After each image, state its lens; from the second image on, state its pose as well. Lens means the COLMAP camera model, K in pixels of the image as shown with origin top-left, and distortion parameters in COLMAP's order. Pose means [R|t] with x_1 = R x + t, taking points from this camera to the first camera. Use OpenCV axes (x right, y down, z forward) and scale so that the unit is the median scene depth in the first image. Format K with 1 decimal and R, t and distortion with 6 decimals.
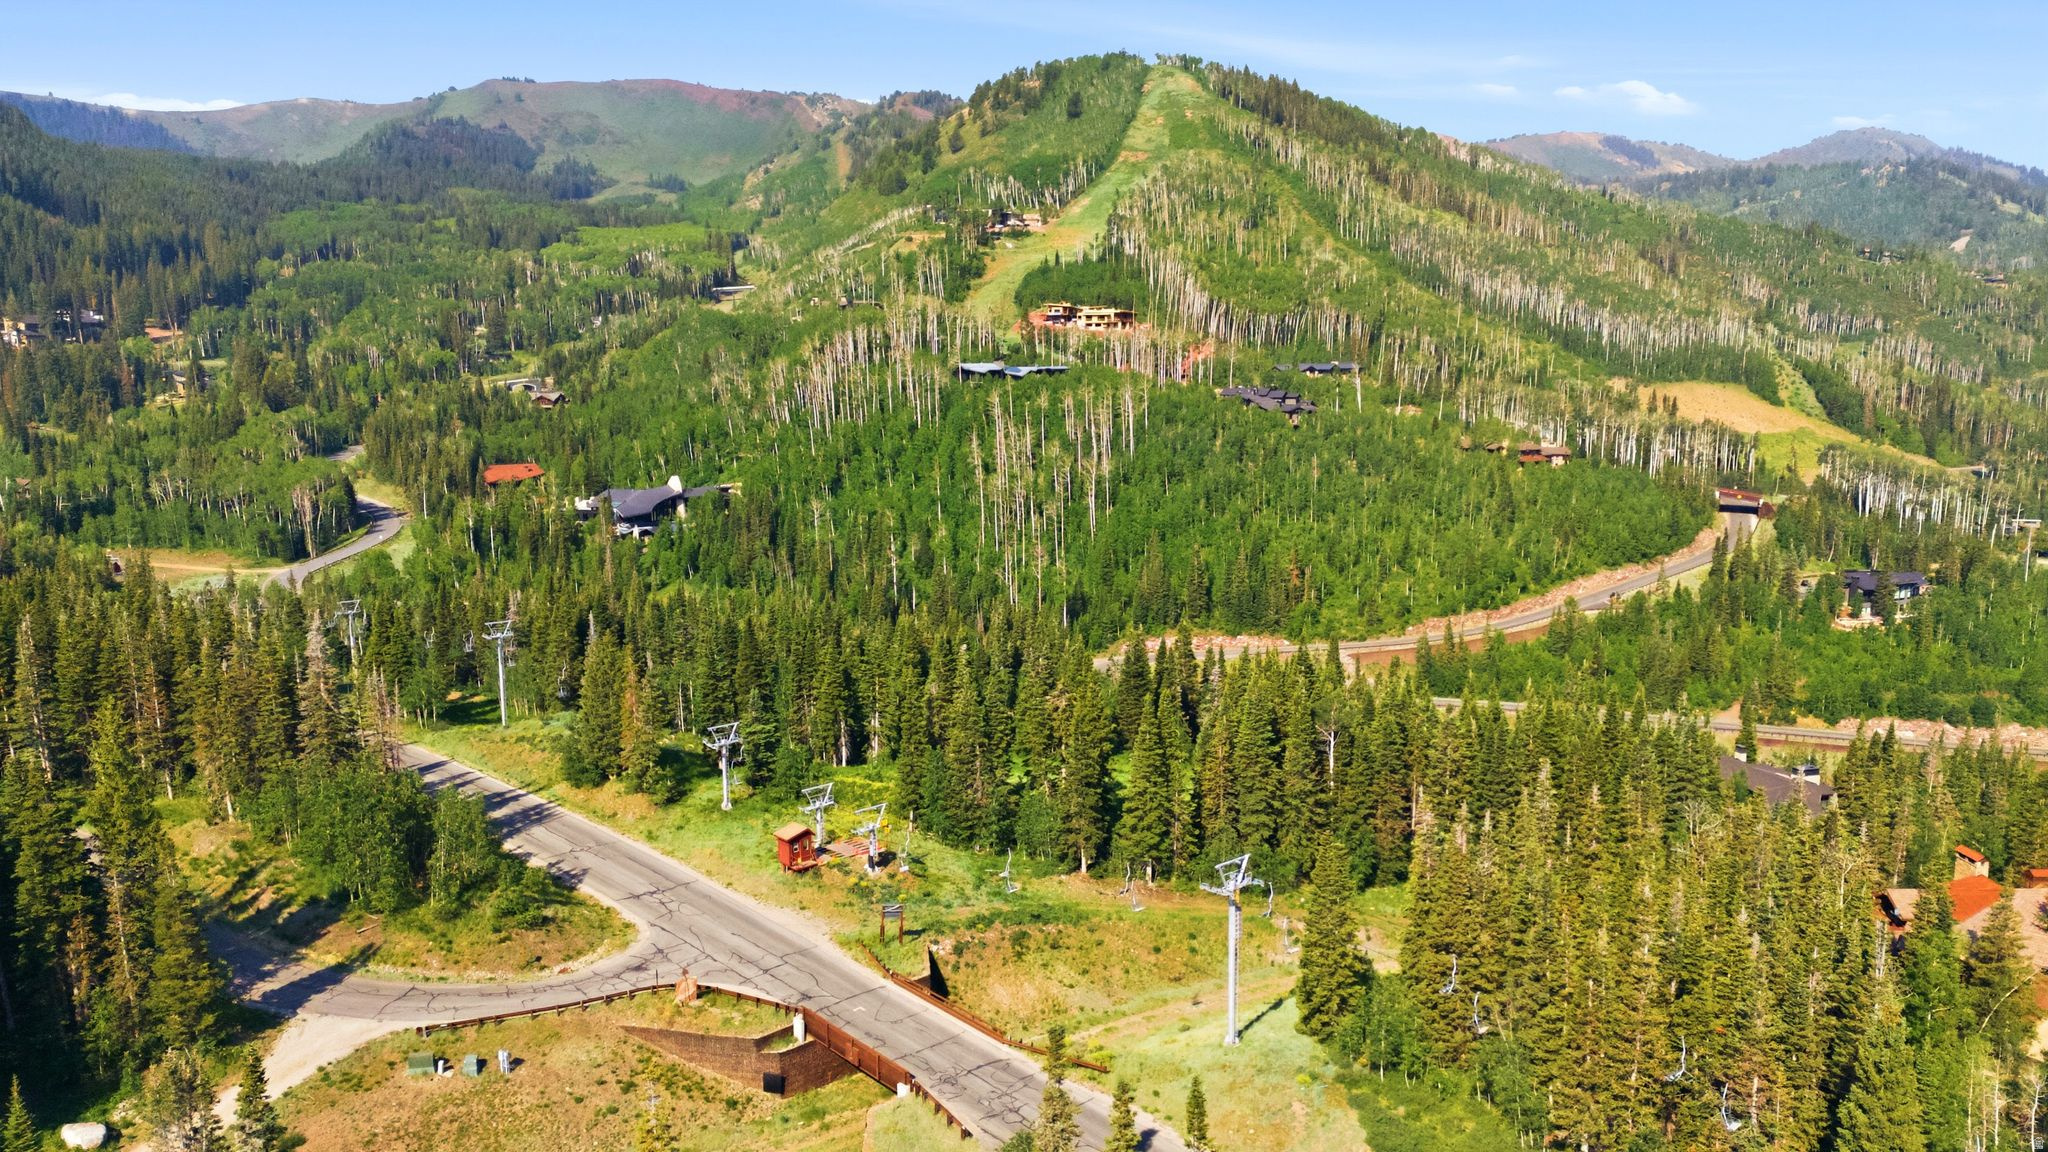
lens RADIAL K [[1505.7, 0, 1028.1], [0, 1505.7, 577.7], [0, 0, 1]] dist [0.084394, -0.078608]
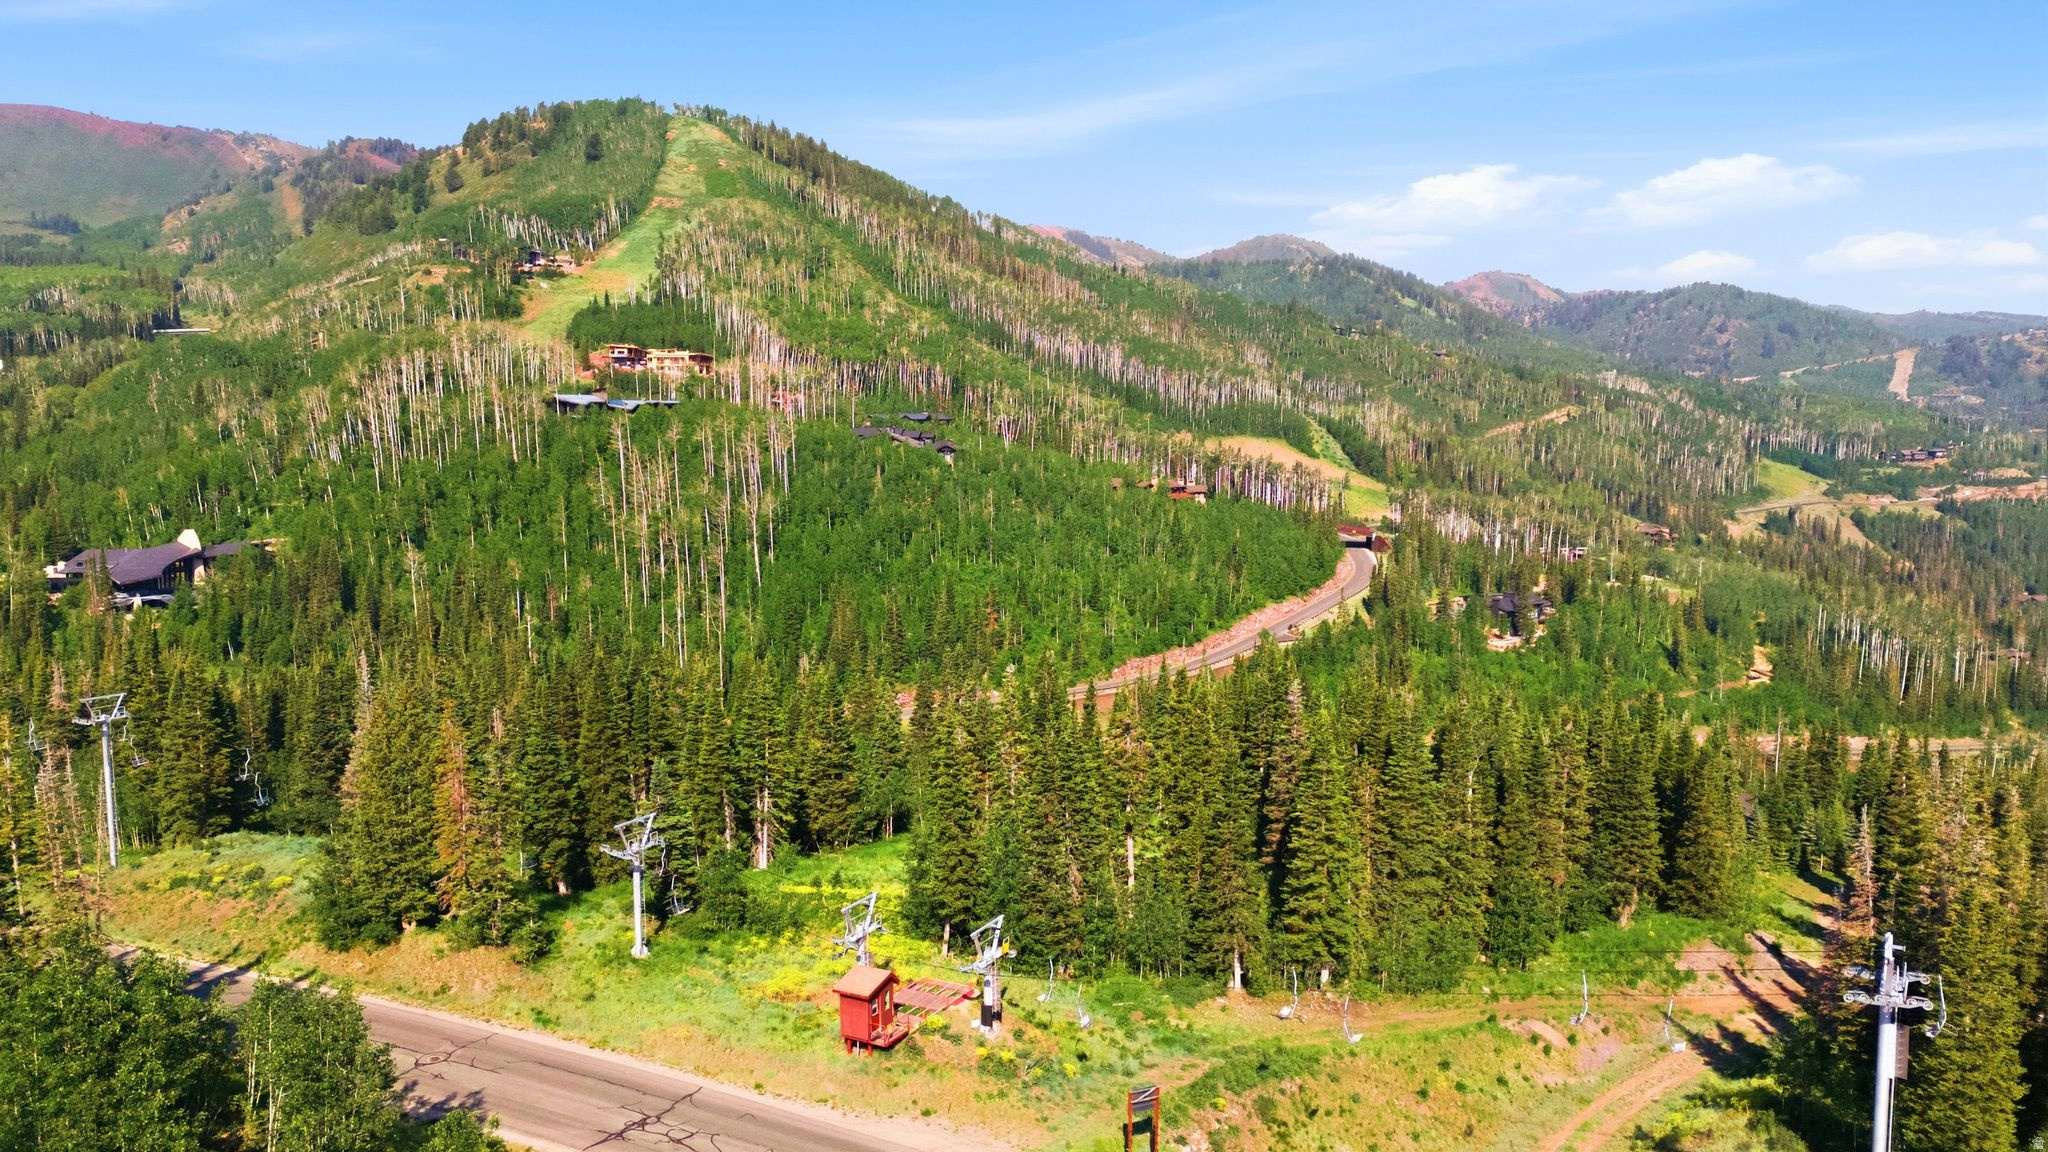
lens RADIAL K [[1505.7, 0, 1030.1], [0, 1505.7, 569.8], [0, 0, 1]] dist [0.084394, -0.078608]
pose [[0.942091, -0.032092, 0.333819, -0.046454], [0.051337, 0.997479, -0.048987, 0.006434], [-0.331405, 0.063287, 0.941364, 0.066135]]
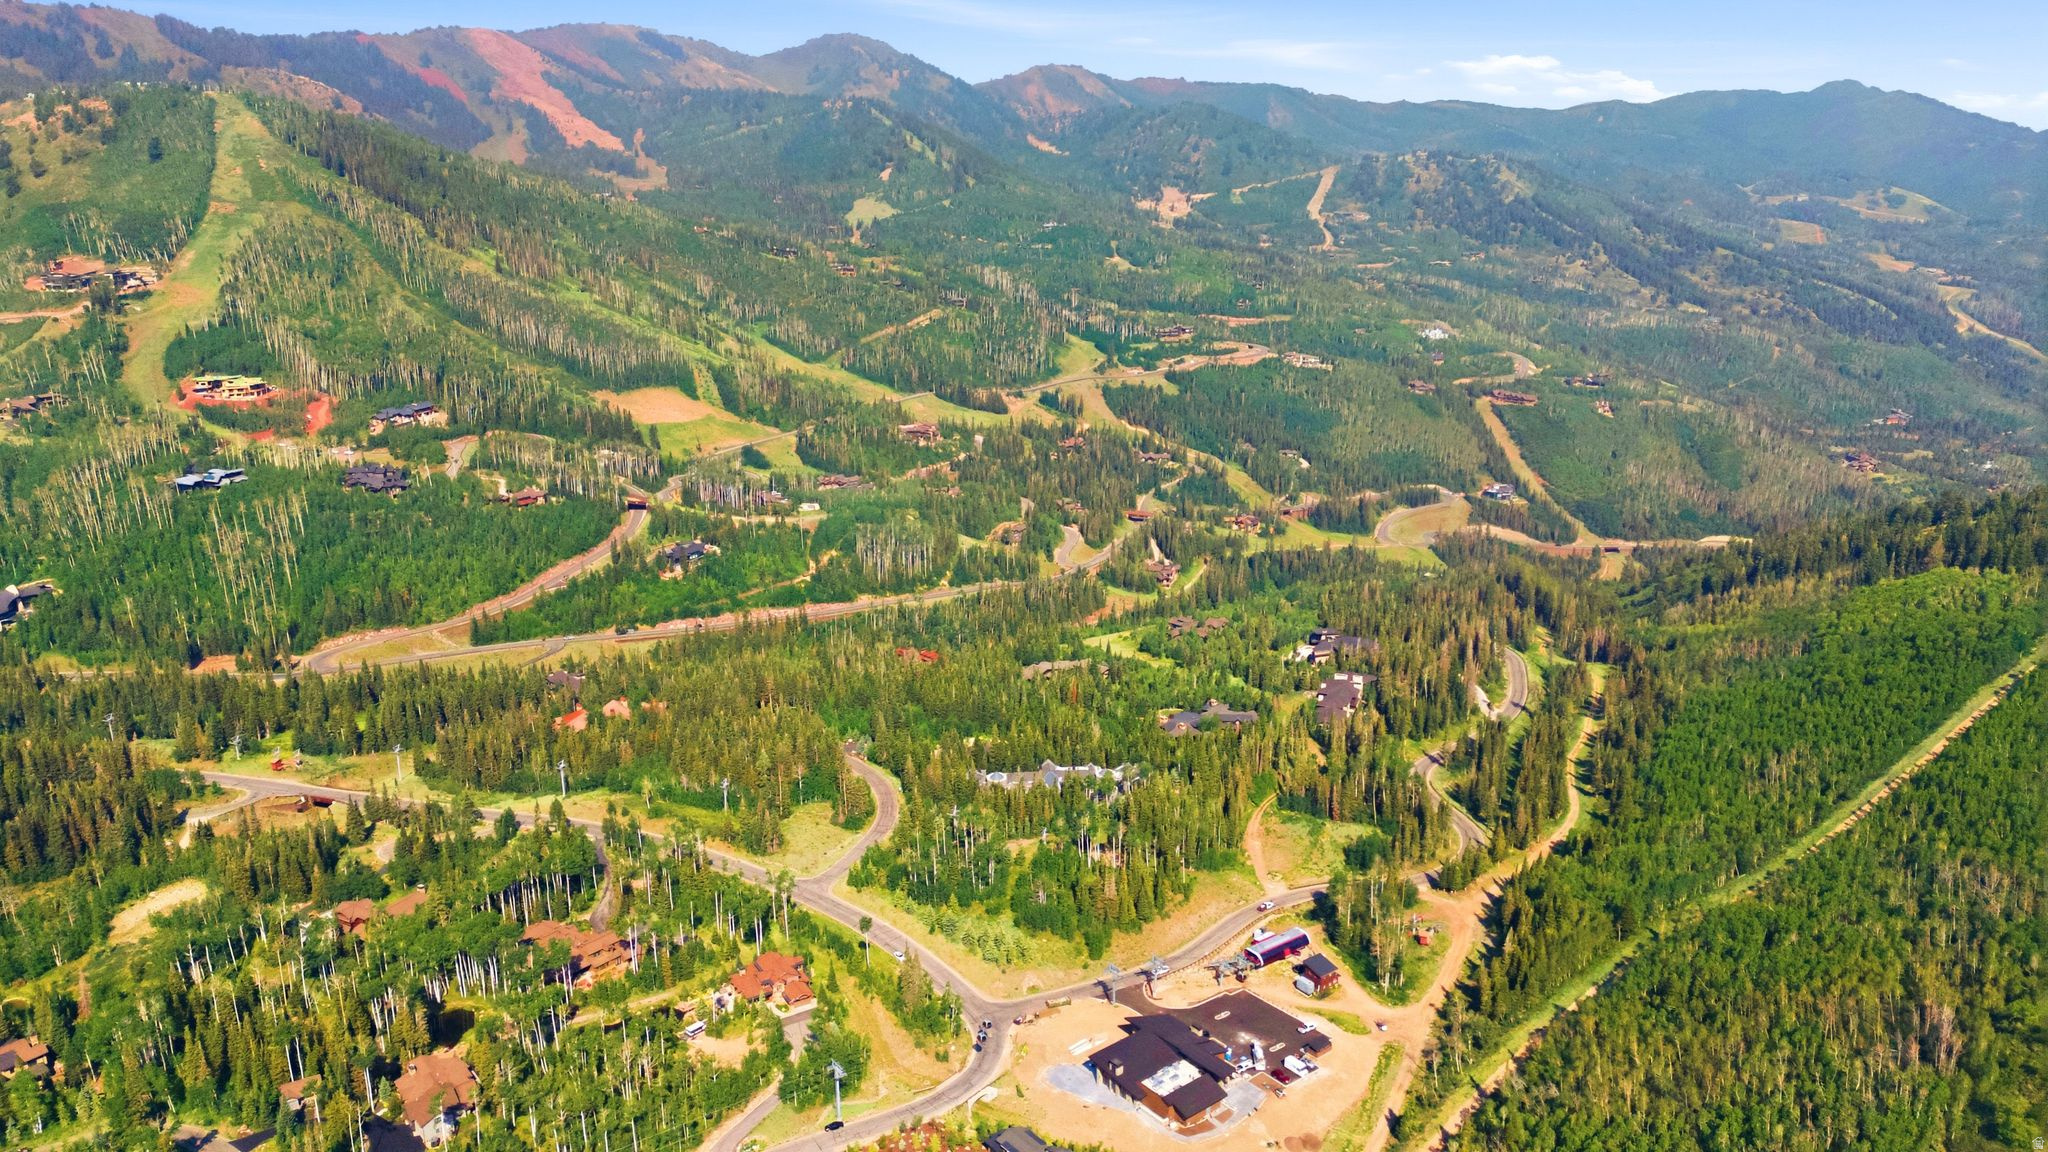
lens RADIAL K [[1505.7, 0, 1031.6], [0, 1505.7, 570.5], [0, 0, 1]] dist [0.084394, -0.078608]
pose [[0.844195, -0.148879, 0.514946, -0.076719], [0.086125, 0.985847, 0.143831, -0.118161], [-0.529072, -0.077072, 0.845070, -0.550270]]
